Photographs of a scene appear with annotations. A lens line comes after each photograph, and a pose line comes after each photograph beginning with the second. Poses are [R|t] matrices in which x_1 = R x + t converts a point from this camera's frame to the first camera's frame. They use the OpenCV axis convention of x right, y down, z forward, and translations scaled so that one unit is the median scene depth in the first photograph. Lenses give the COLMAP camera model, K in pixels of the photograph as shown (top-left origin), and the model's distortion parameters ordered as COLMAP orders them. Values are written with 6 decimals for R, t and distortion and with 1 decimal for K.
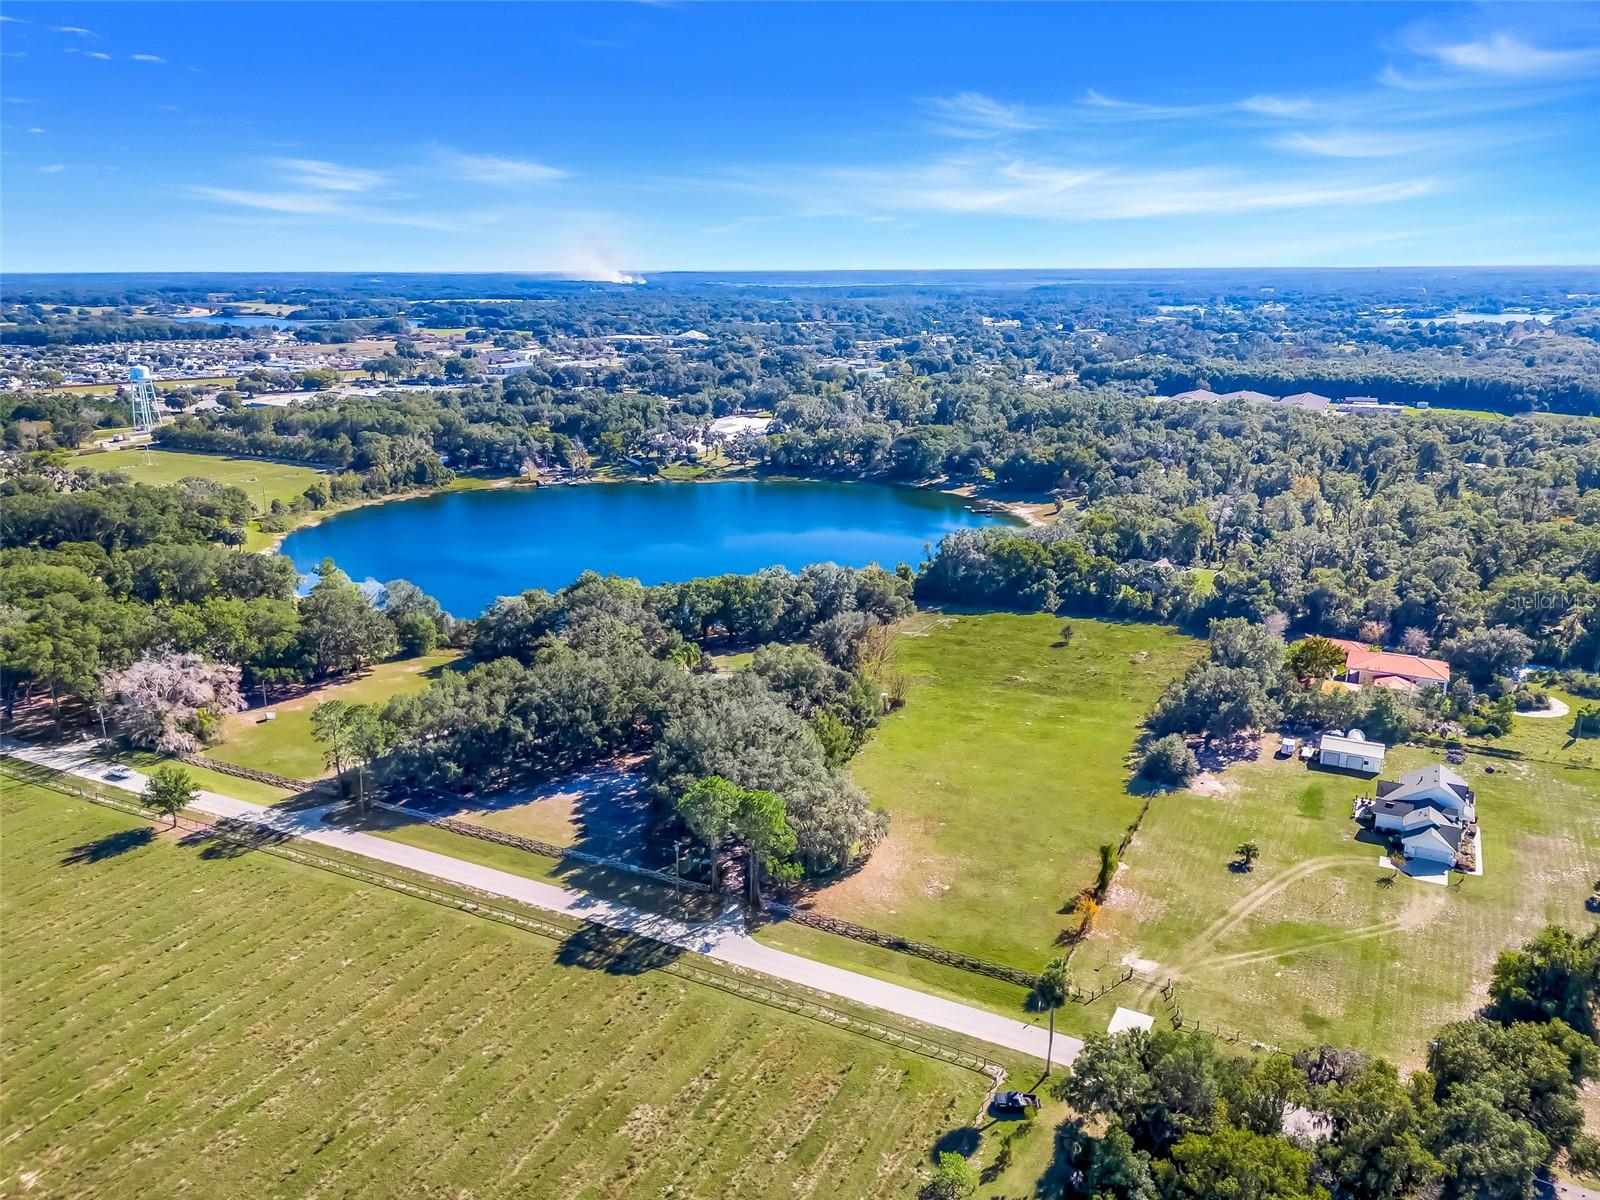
lens RADIAL K [[1221.5, 0, 800.0], [0, 1221.5, 600.0], [0, 0, 1]] dist [0.083887, -0.070319]
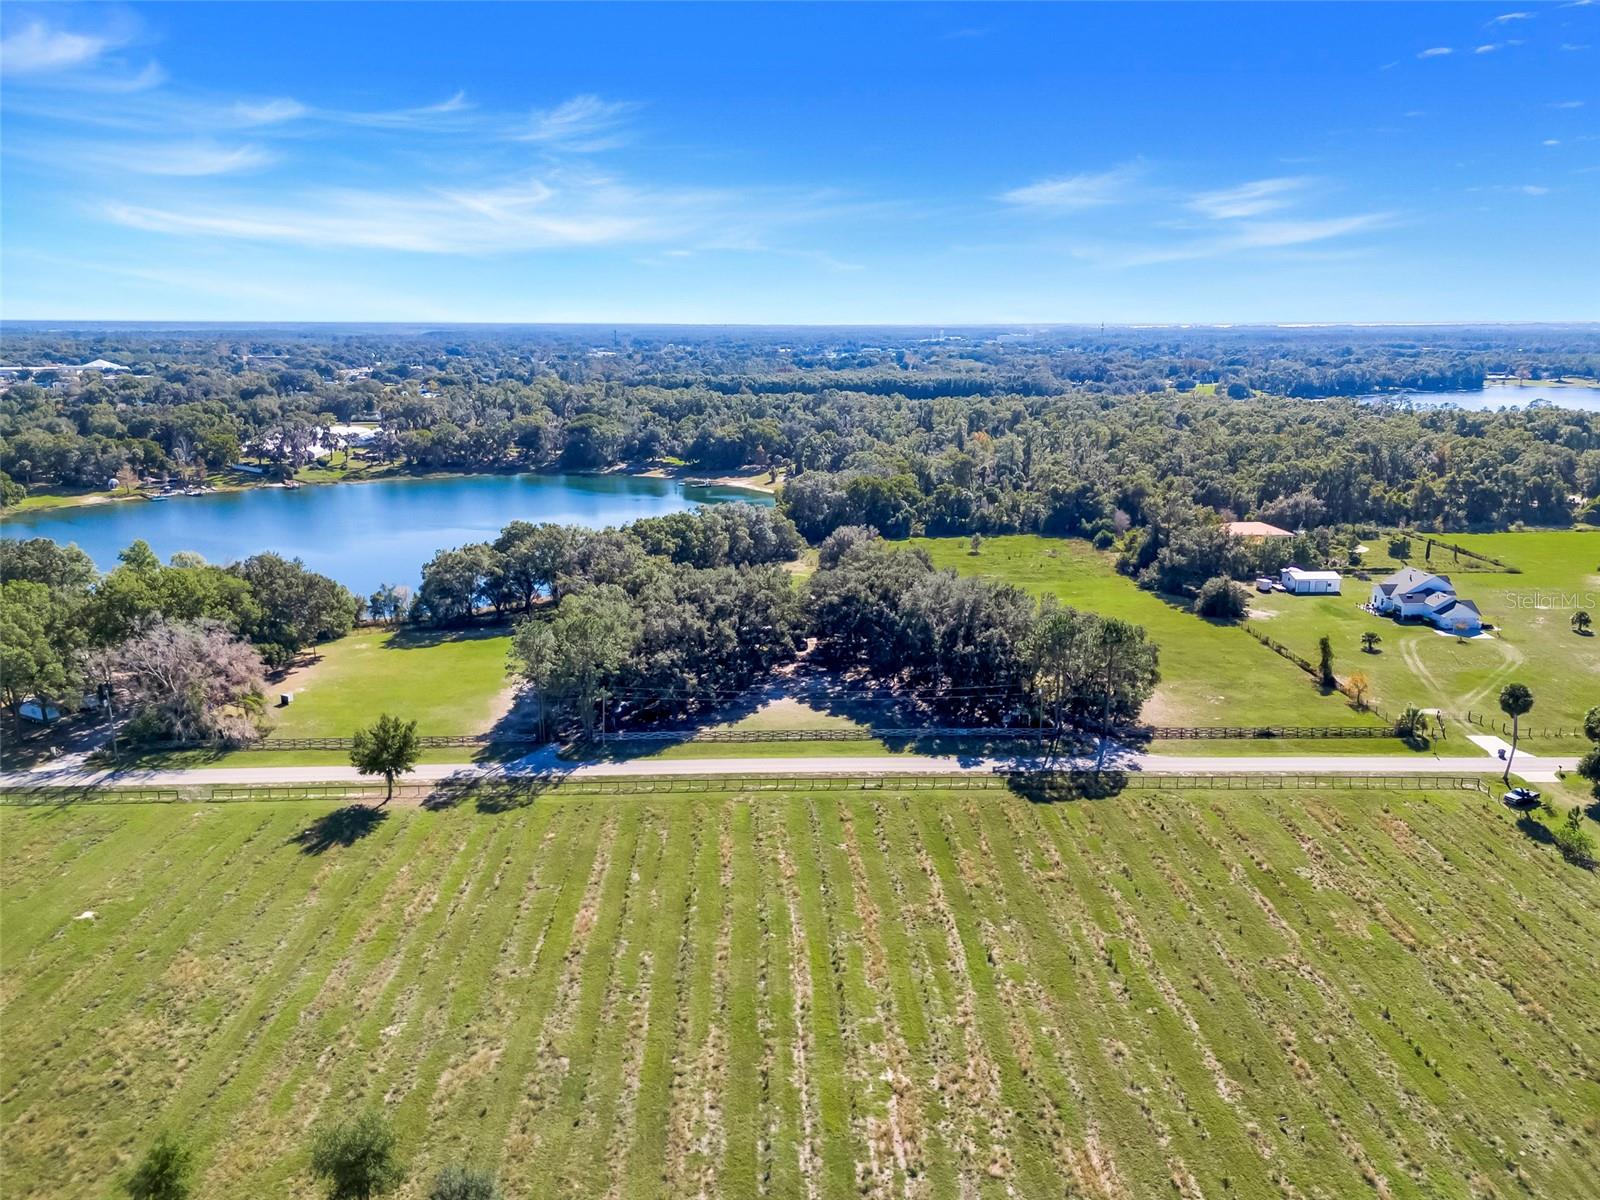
lens RADIAL K [[1221.5, 0, 800.0], [0, 1221.5, 600.0], [0, 0, 1]] dist [0.083887, -0.070319]
pose [[0.865105, -0.104610, 0.490560, -0.666692], [0.128449, 0.991602, -0.015067, 0.109181], [-0.484864, 0.076046, 0.871277, 0.212805]]
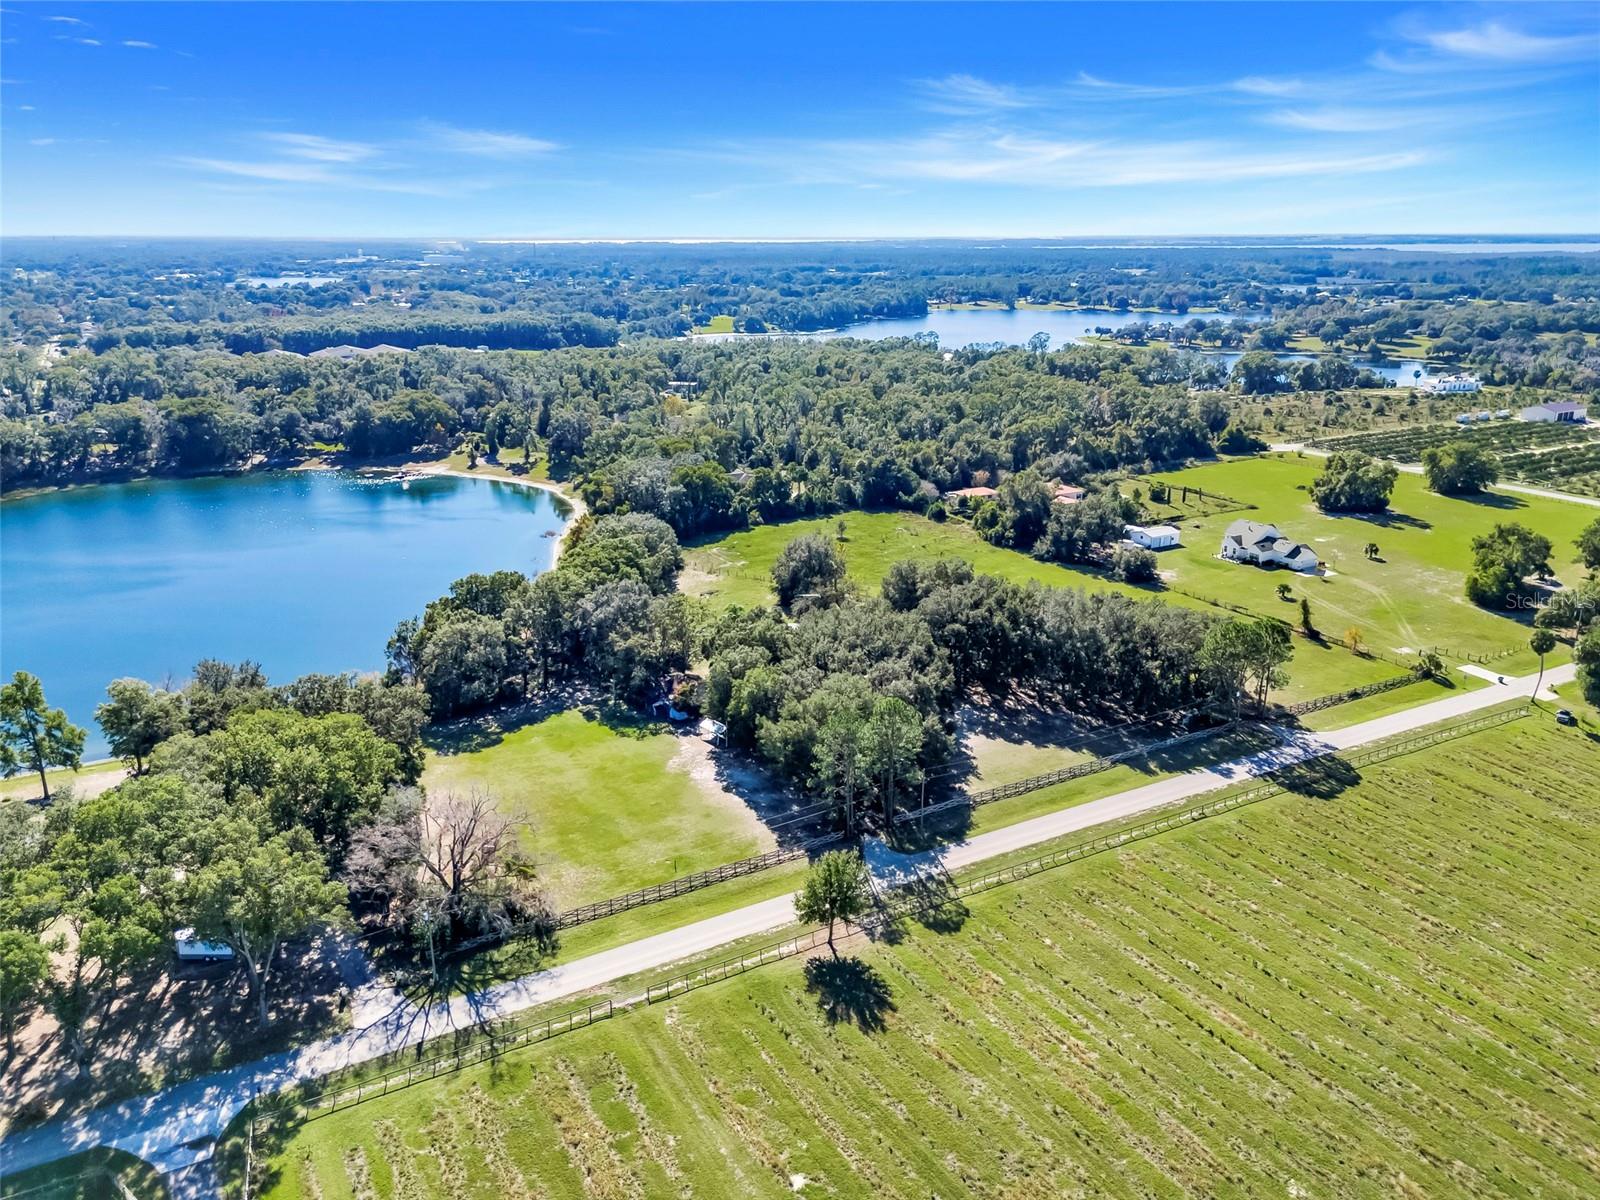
lens RADIAL K [[1221.5, 0, 800.0], [0, 1221.5, 600.0], [0, 0, 1]] dist [0.083887, -0.070319]
pose [[0.525459, -0.240669, 0.816070, -1.066673], [0.227142, 0.964027, 0.138049, -0.106665], [-0.819938, 0.112825, 0.561223, 0.626453]]
